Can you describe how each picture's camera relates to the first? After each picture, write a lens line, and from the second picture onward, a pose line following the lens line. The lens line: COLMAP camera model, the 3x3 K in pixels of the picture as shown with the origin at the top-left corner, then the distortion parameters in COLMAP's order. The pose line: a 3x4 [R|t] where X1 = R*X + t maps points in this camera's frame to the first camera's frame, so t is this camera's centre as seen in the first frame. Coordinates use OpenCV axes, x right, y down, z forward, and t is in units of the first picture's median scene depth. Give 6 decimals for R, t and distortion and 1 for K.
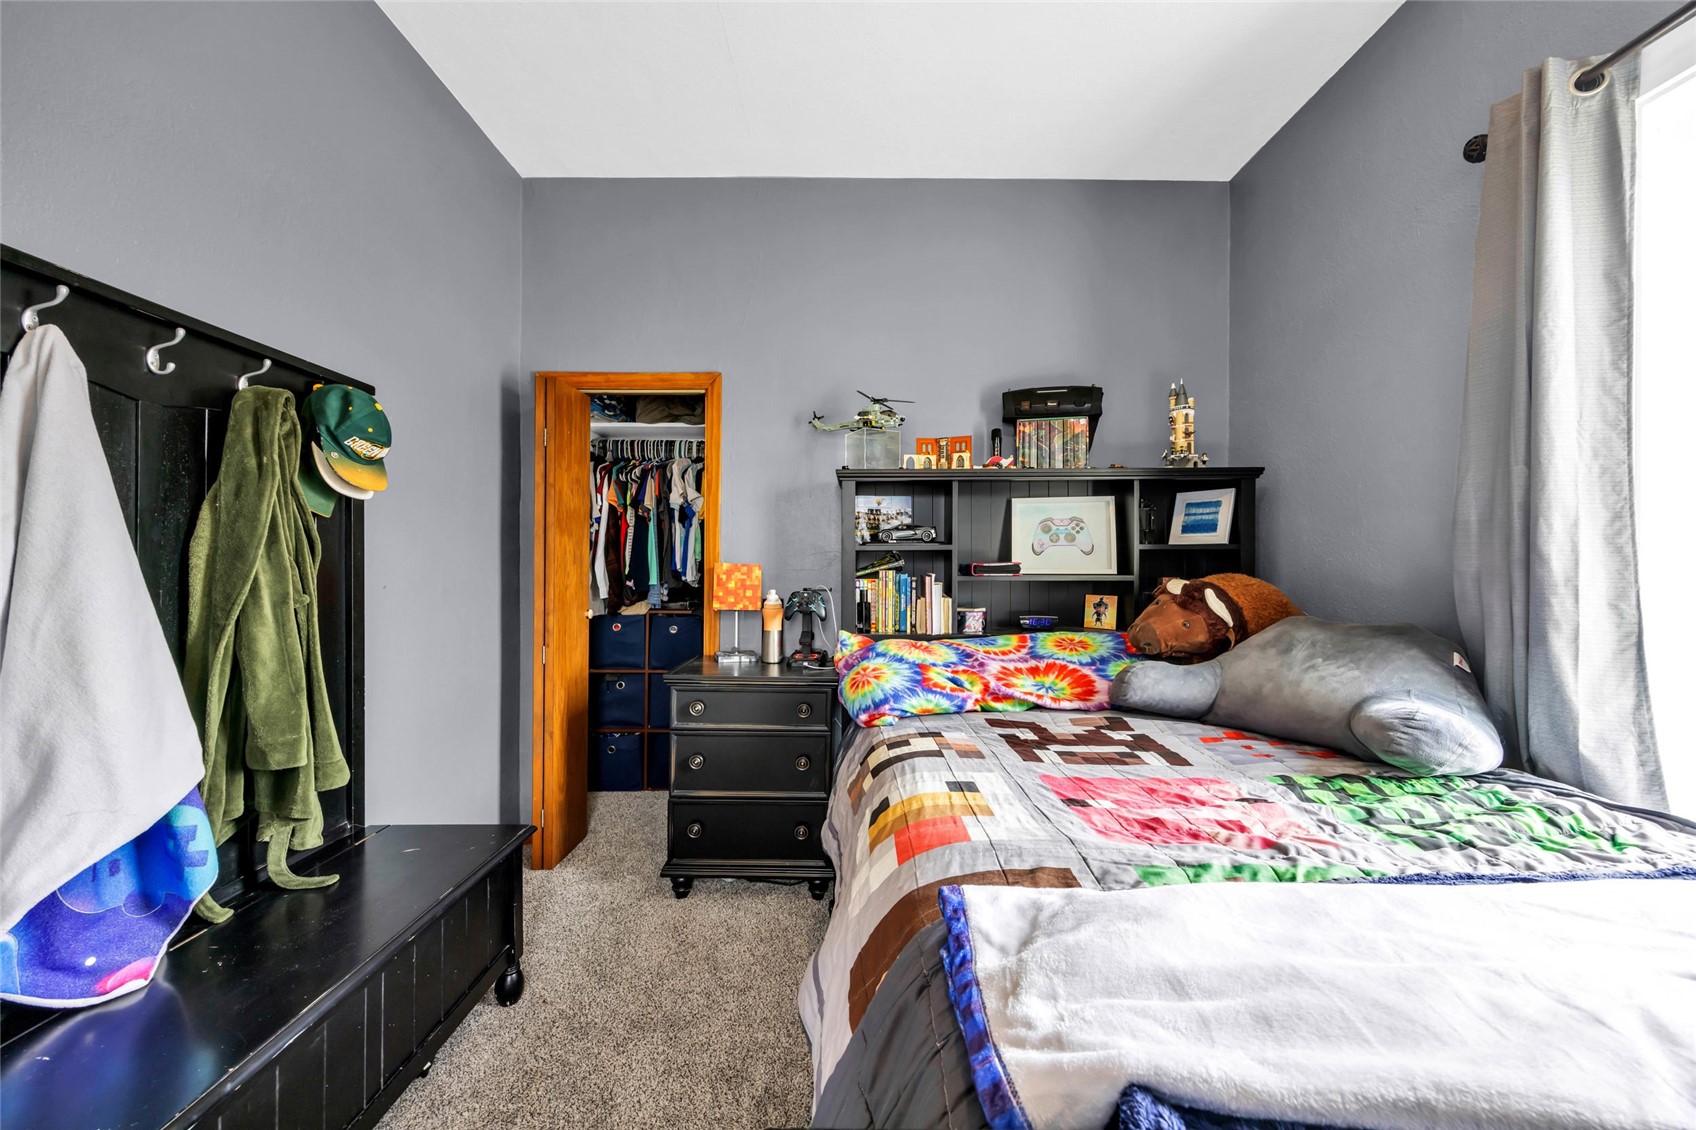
lens RADIAL K [[662.6, 0, 848.0], [0, 662.6, 565.0], [0, 0, 1]] dist [0.001192, 0.000065]
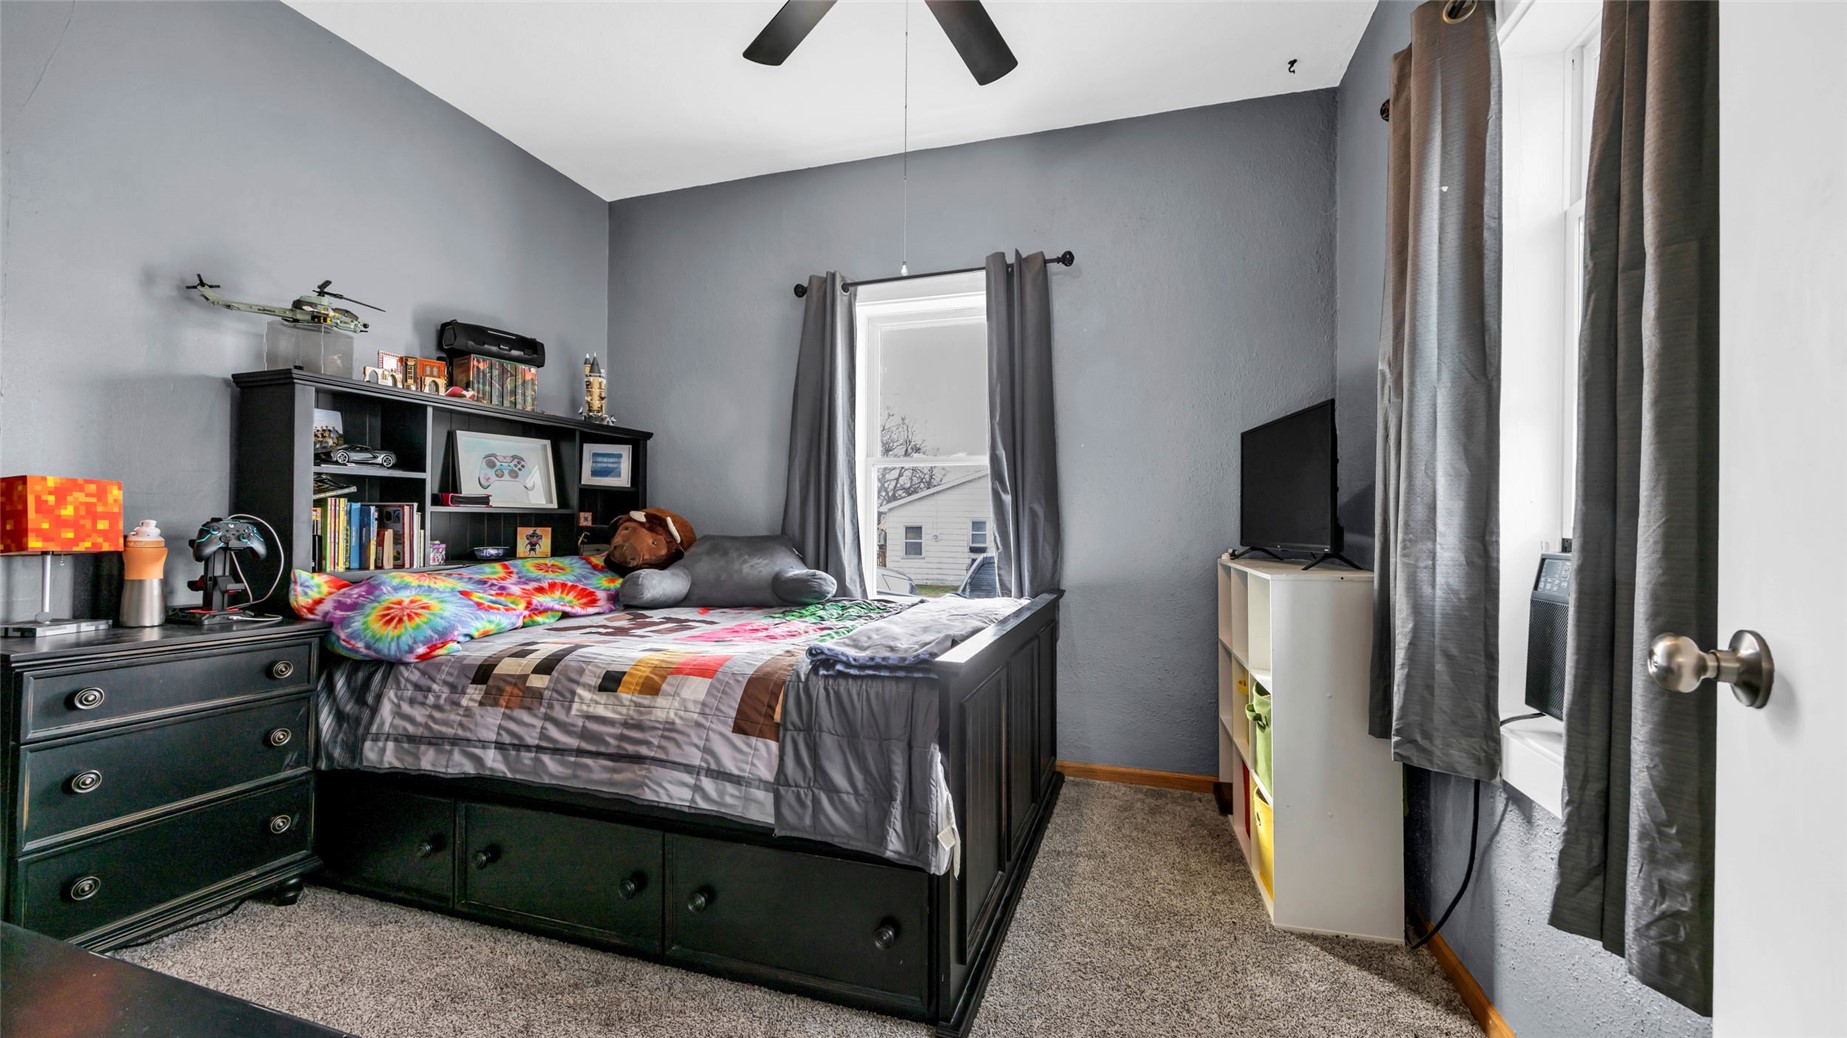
lens RADIAL K [[704.2, 0, 921.5], [0, 704.2, 522.4], [0, 0, 1]] dist [-0.000719, -0.000067]
pose [[0.305411, 0.003912, 0.952213, -0.566146], [-0.005650, 0.999981, -0.002296, 0.037300], [-0.952204, -0.004679, 0.305427, 0.015530]]
